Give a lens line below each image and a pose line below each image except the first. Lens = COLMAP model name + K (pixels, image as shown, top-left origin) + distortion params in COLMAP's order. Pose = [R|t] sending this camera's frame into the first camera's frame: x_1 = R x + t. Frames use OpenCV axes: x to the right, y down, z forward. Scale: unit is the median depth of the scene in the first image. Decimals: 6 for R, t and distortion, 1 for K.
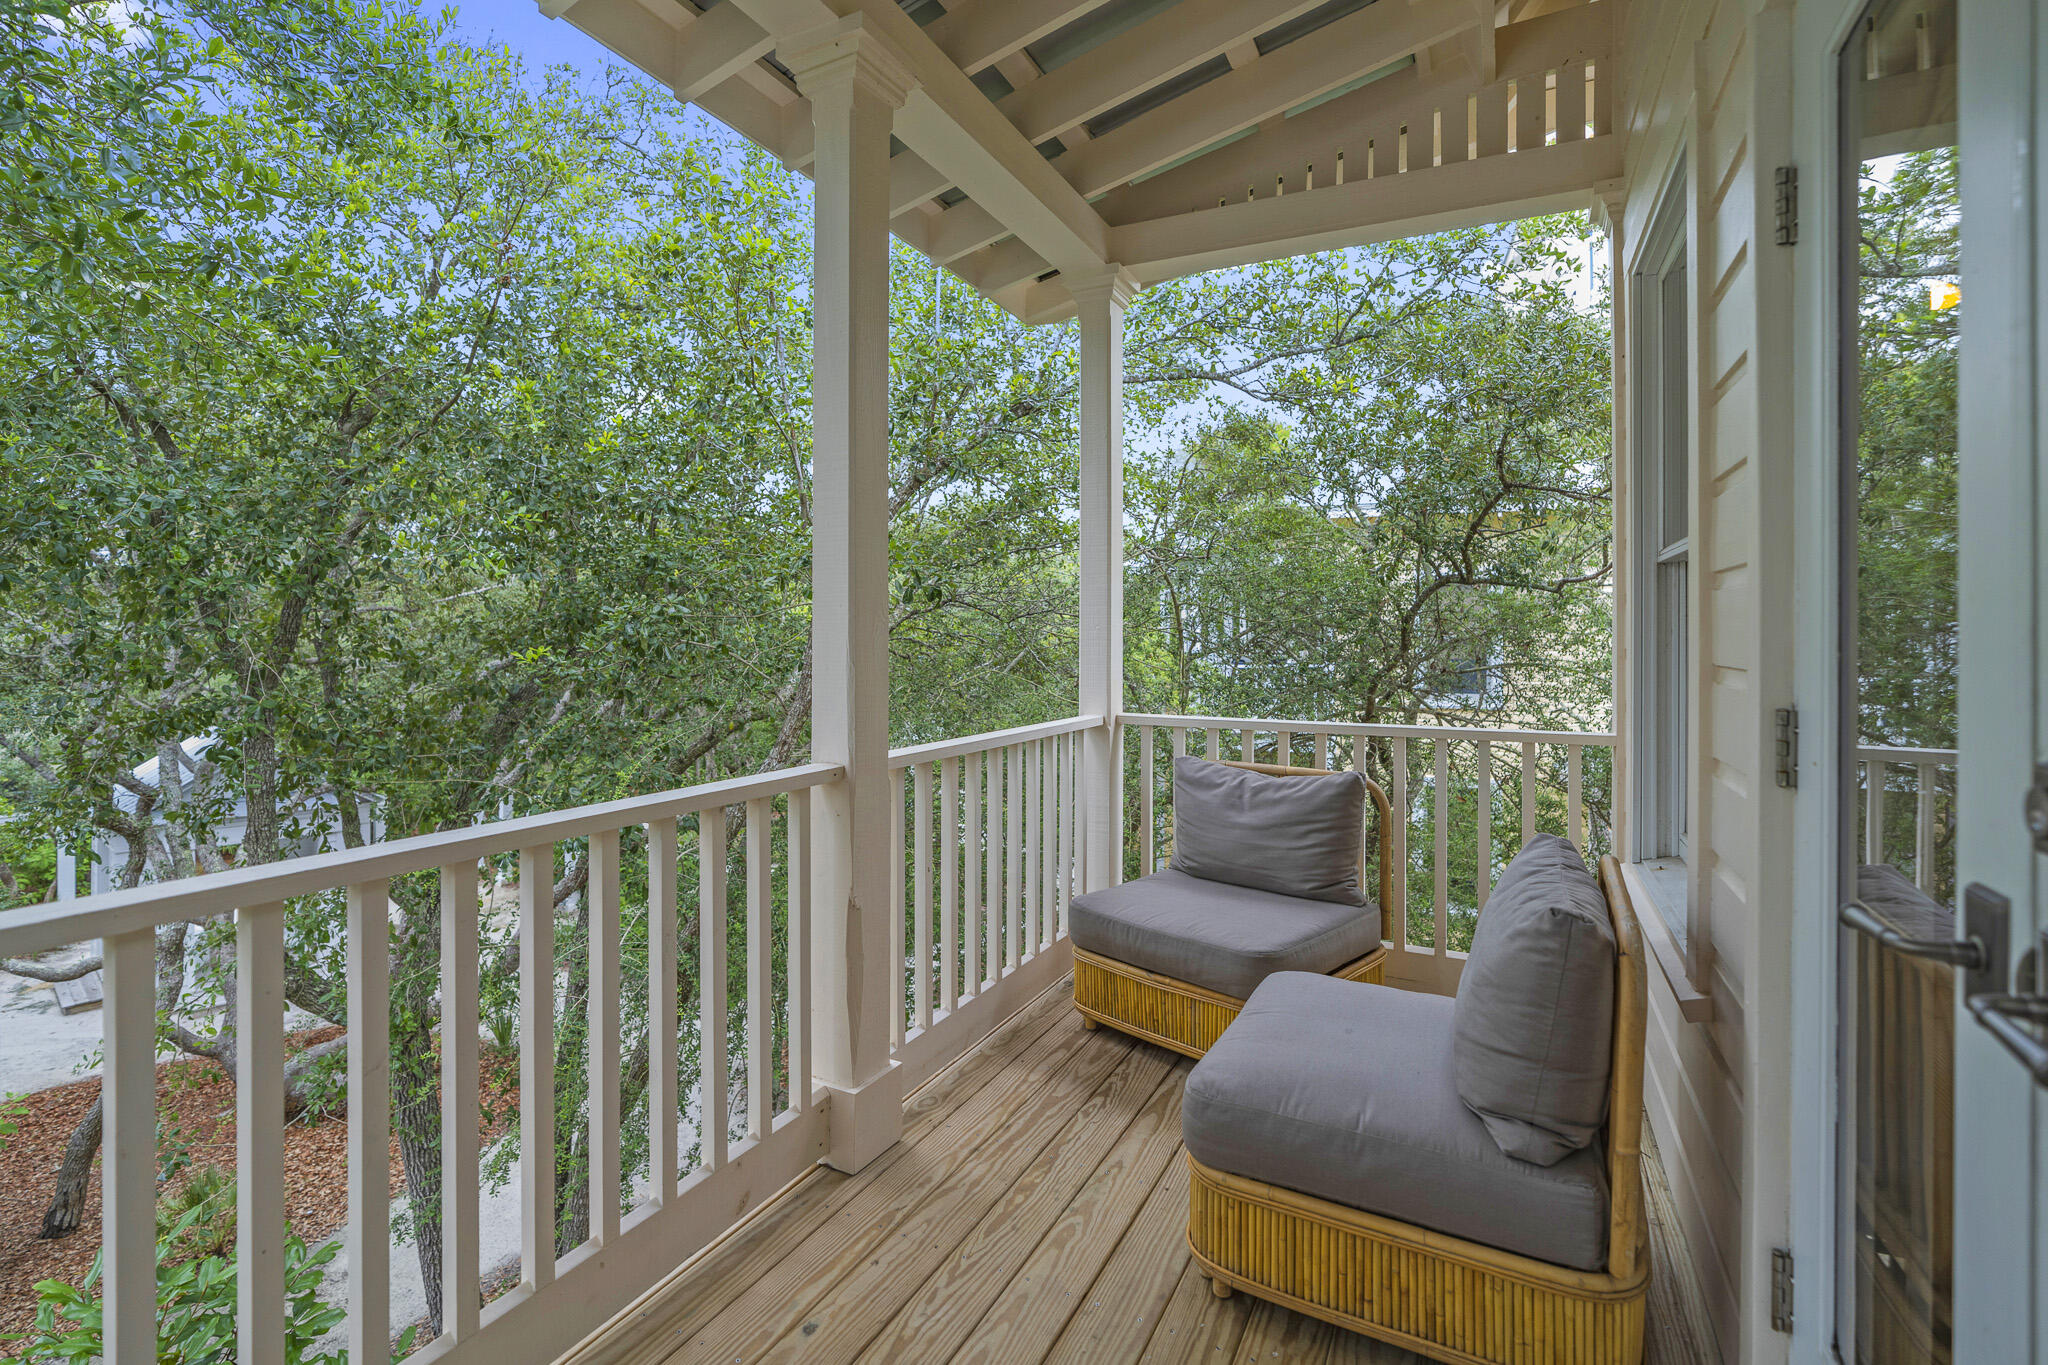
lens RADIAL K [[938.2, 0, 1024.7], [0, 938.2, 638.7], [0, 0, 1]] dist [-0.002439, 0.001499]
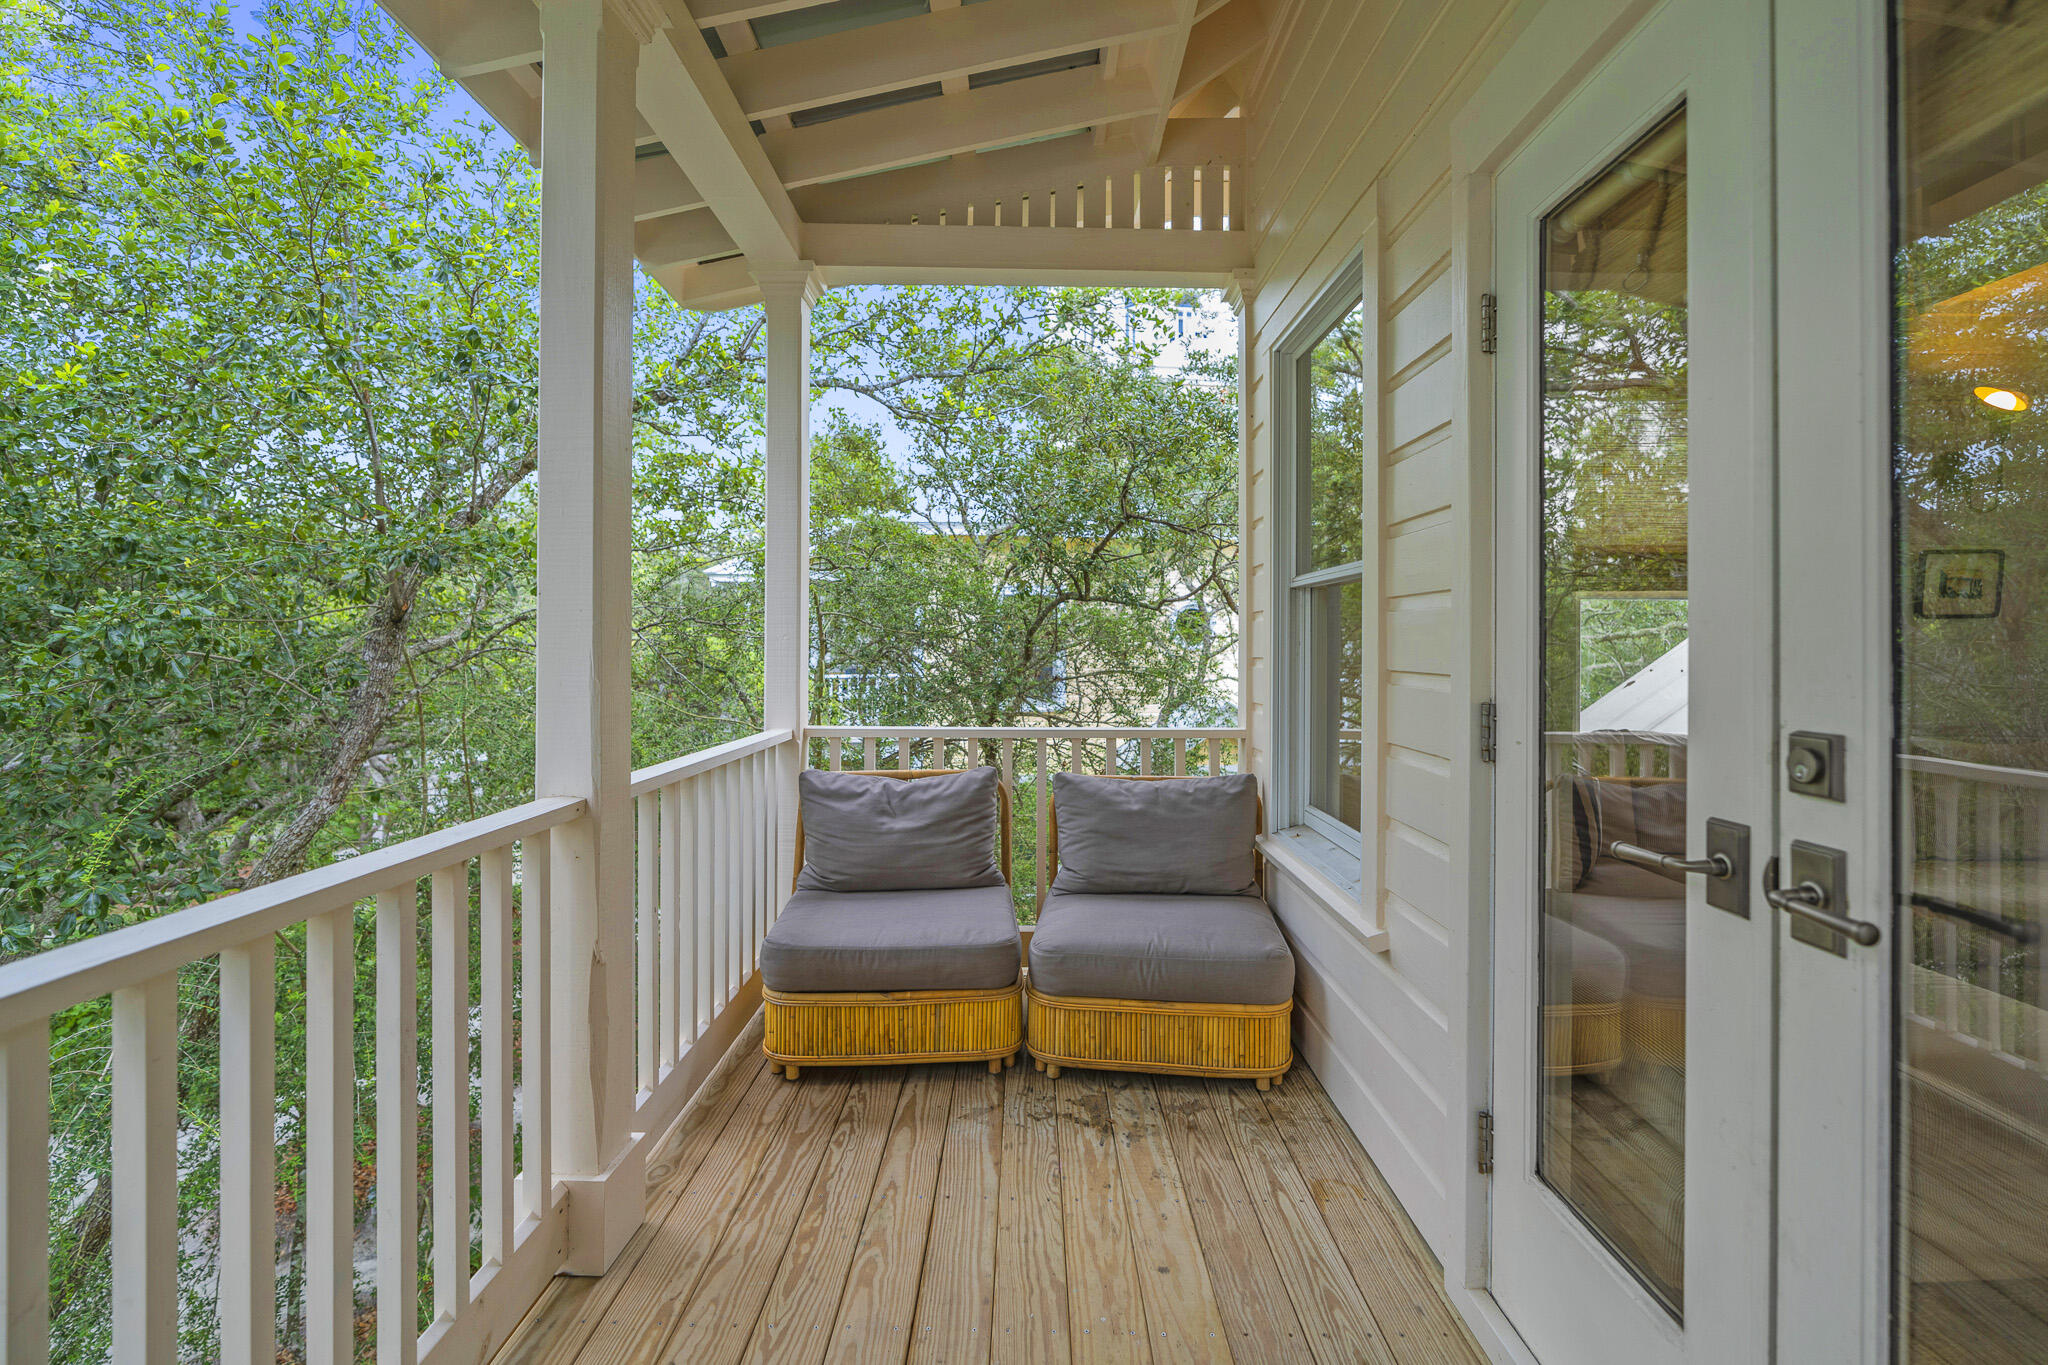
lens RADIAL K [[932.7, 0, 1019.5], [0, 932.7, 649.6], [0, 0, 1]] dist [-0.002828, -0.000312]
pose [[0.896739, -0.000949, 0.442558, -0.132763], [0.001048, 0.999999, 0.000021, 0.000426], [-0.442558, 0.000445, 0.896740, 0.042632]]
